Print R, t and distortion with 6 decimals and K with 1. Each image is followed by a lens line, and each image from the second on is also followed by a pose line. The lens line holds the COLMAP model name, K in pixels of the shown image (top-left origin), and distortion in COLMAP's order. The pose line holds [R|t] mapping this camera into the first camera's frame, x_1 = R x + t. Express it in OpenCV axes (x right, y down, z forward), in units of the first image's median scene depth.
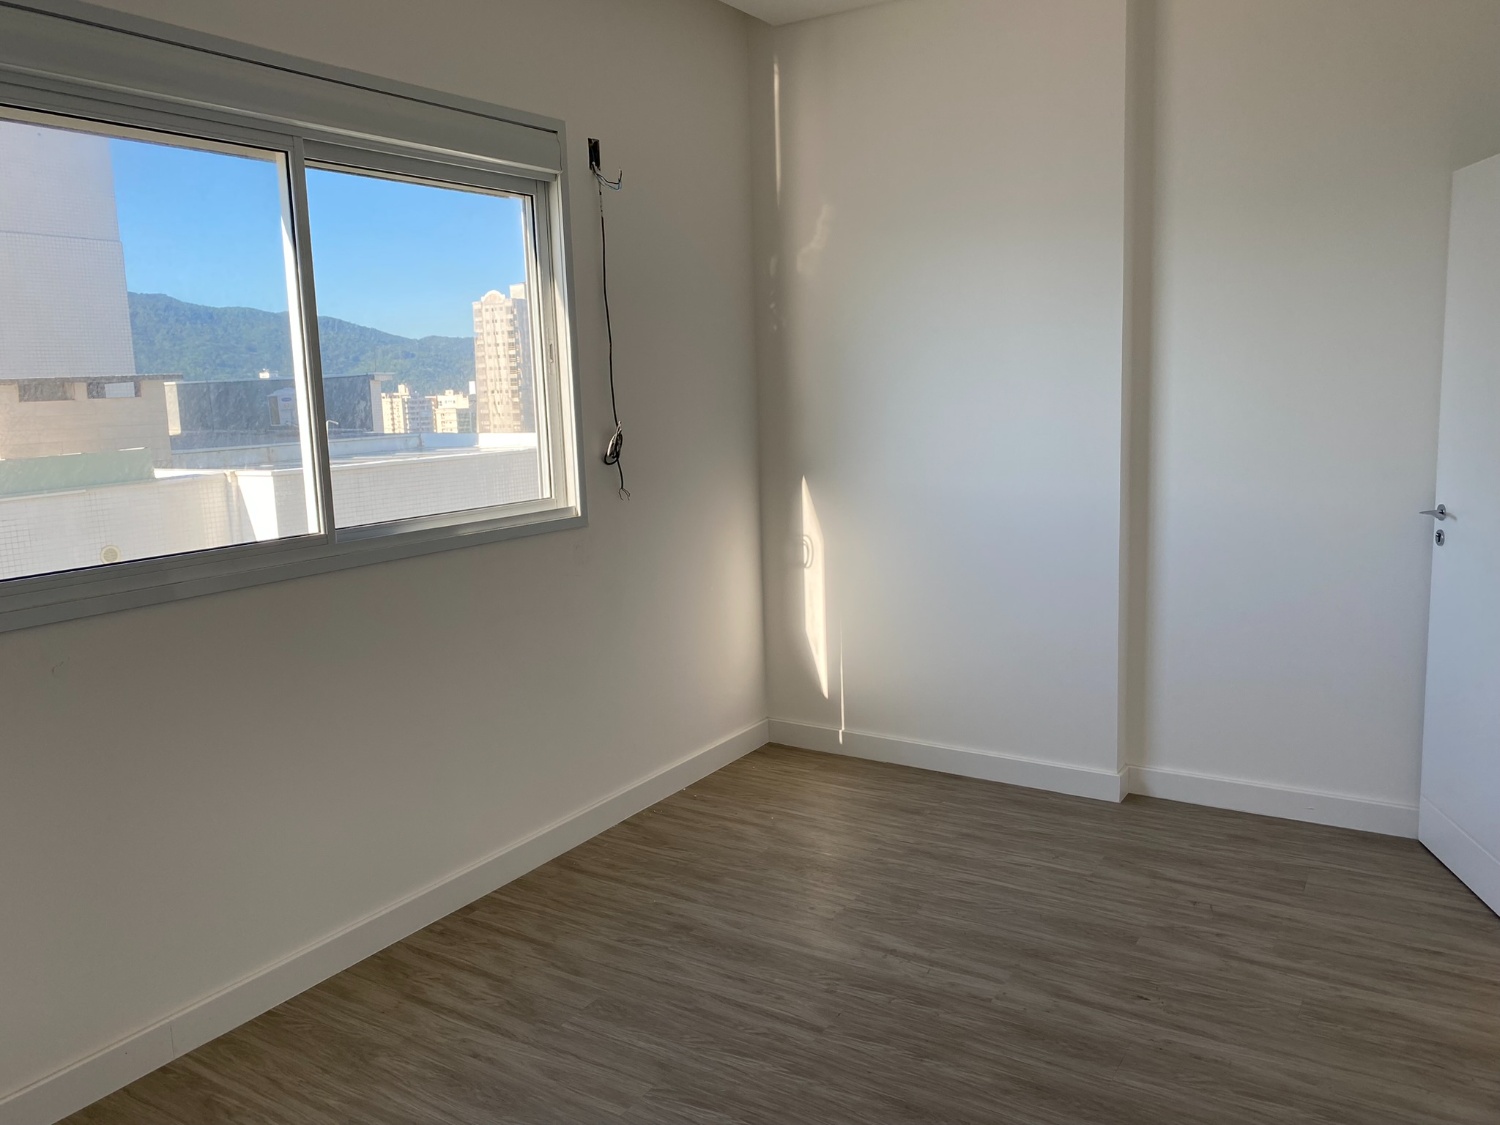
lens RADIAL K [[1180.5, 0, 741.0], [0, 1180.5, 573.6], [0, 0, 1]] dist [0.013329, -0.014796]
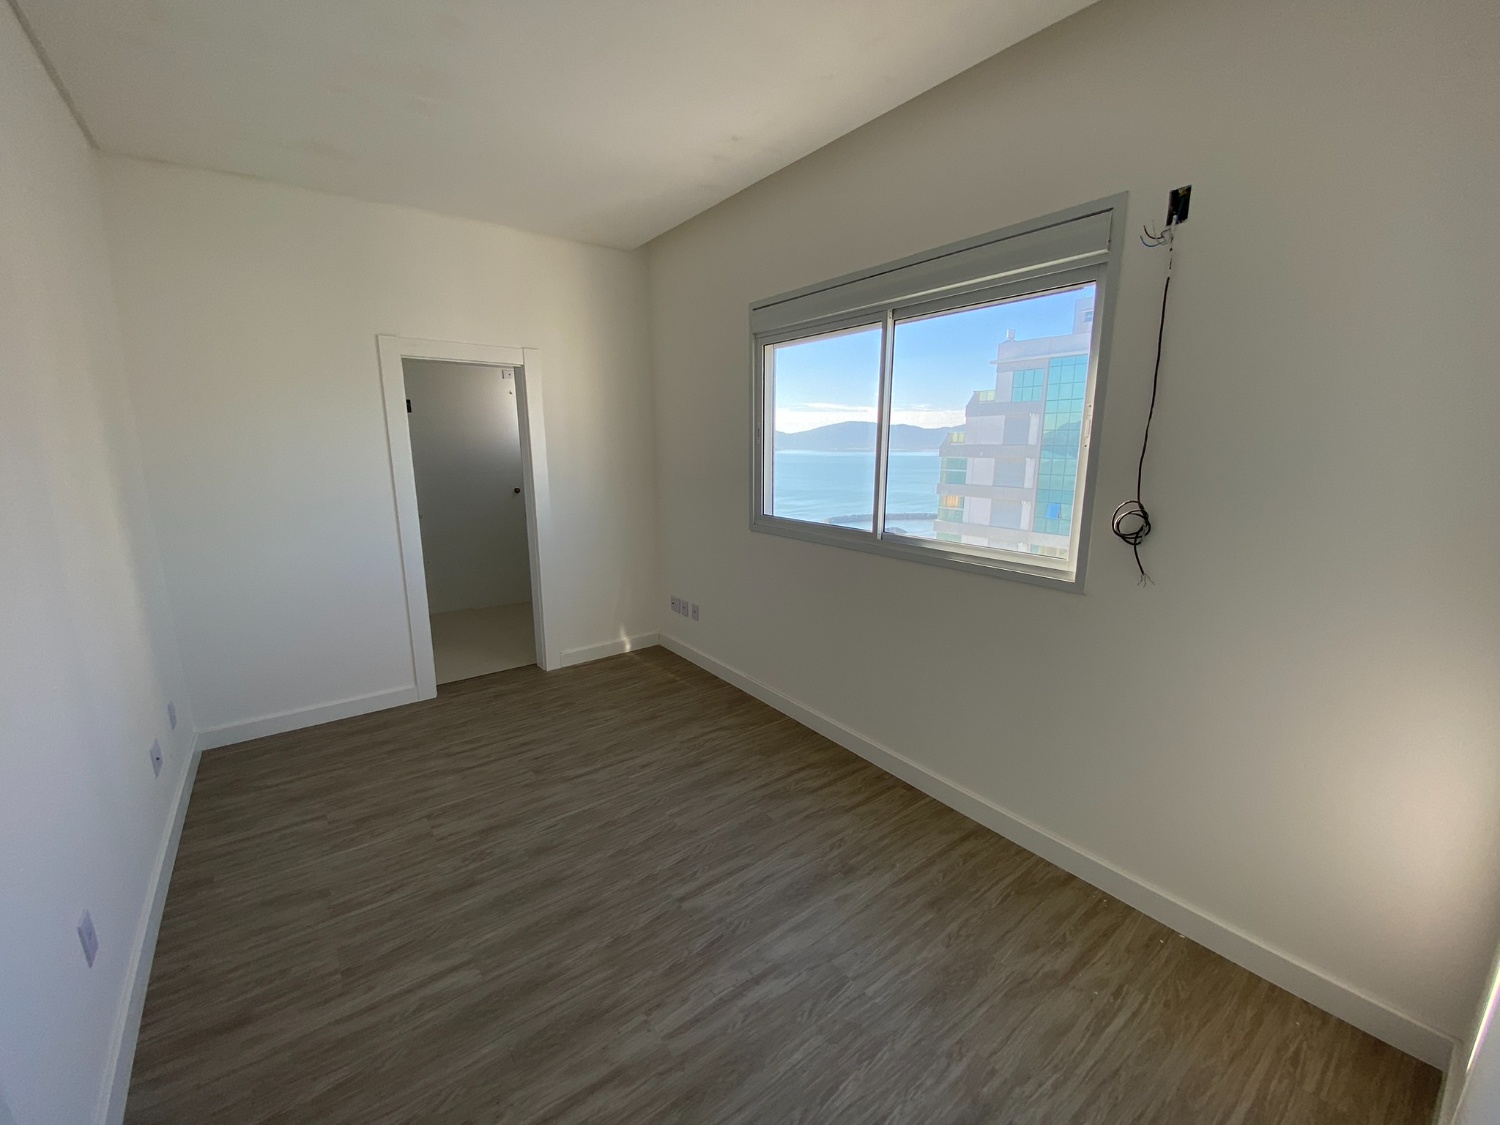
lens RADIAL K [[608.5, 0, 740.8], [0, 608.5, 558.8], [0, 0, 1]] dist [0.004148, -0.002689]
pose [[-0.355369, 0.221332, -0.908144, 0.589484], [-0.138564, 0.948353, 0.285353, -0.233103], [0.924399, 0.227242, -0.306346, 1.106893]]
